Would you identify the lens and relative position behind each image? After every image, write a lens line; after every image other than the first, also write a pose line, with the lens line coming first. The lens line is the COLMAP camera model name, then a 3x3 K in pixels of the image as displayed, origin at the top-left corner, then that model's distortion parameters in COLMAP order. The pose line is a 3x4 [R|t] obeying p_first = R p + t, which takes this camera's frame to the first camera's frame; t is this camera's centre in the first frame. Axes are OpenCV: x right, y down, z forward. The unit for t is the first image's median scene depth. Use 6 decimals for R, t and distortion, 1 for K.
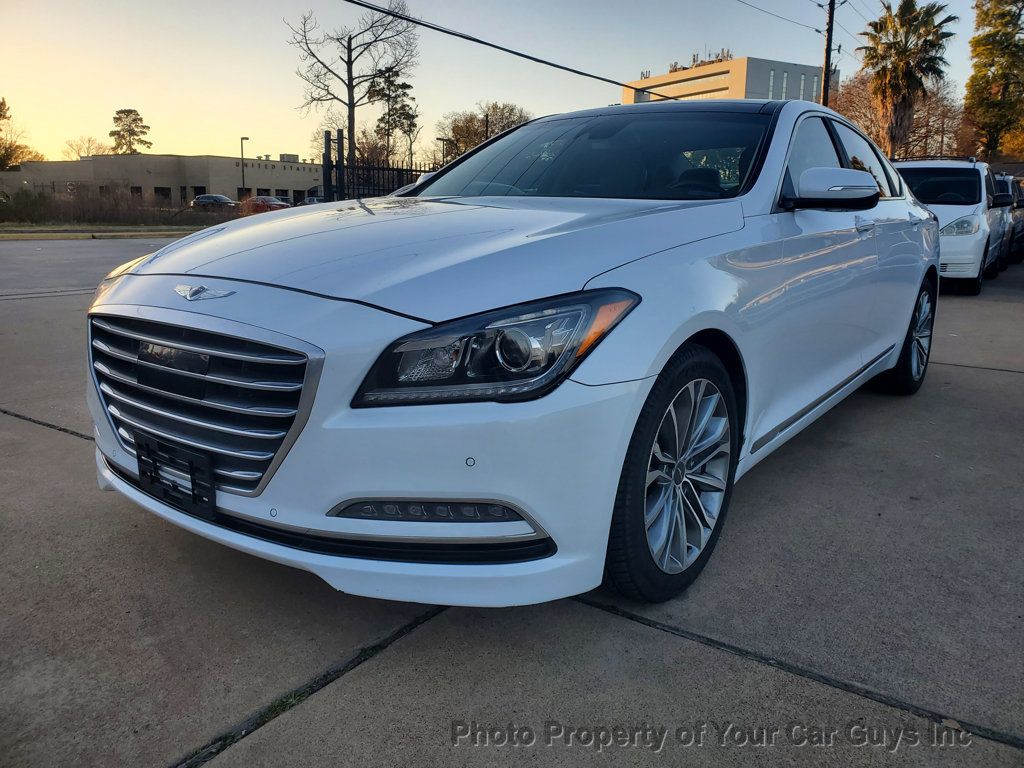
lens RADIAL K [[800.3, 0, 519.5], [0, 800.3, 377.0], [0, 0, 1]] dist [0.004507, 0.016221]
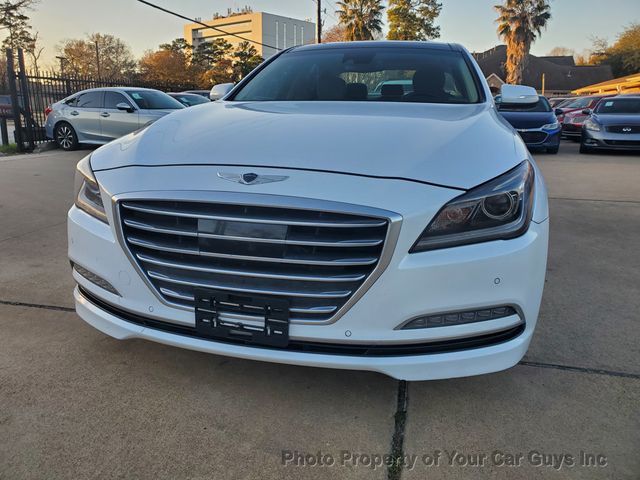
lens RADIAL K [[500.2, 0, 317.2], [0, 500.2, 234.6], [0, 0, 1]] dist [0.004507, 0.016221]
pose [[0.932297, -0.093839, 0.349309, -0.031504], [0.078890, 0.995263, 0.056813, -0.002718], [-0.352985, -0.025410, 0.935284, 0.010391]]
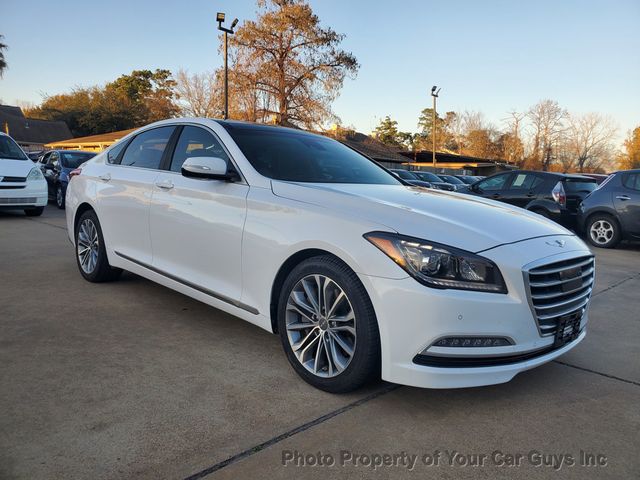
lens RADIAL K [[500.2, 0, 320.8], [0, 500.2, 245.8], [0, 0, 1]] dist [0.004507, 0.016221]
pose [[0.168503, -0.142419, 0.975358, -0.096522], [0.159104, 0.980461, 0.115677, -0.018843], [-0.972776, 0.135691, 0.187870, 0.072834]]
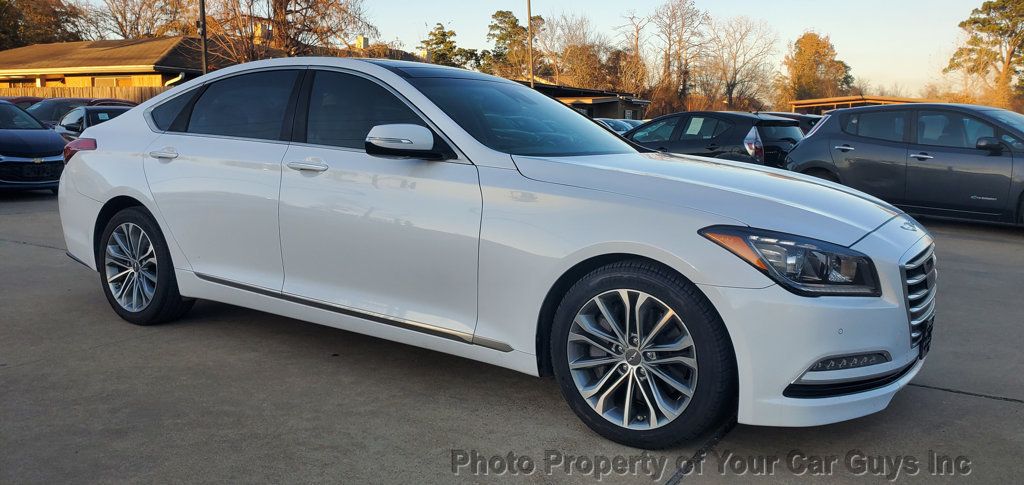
lens RADIAL K [[801.1, 0, 504.0], [0, 801.1, 247.8], [0, 0, 1]] dist [0.020188, -0.018790]
pose [[-0.041769, -0.166600, 0.985139, -0.107075], [0.188676, 0.966944, 0.171523, -0.026912], [-0.981151, 0.193036, -0.008955, 0.098416]]
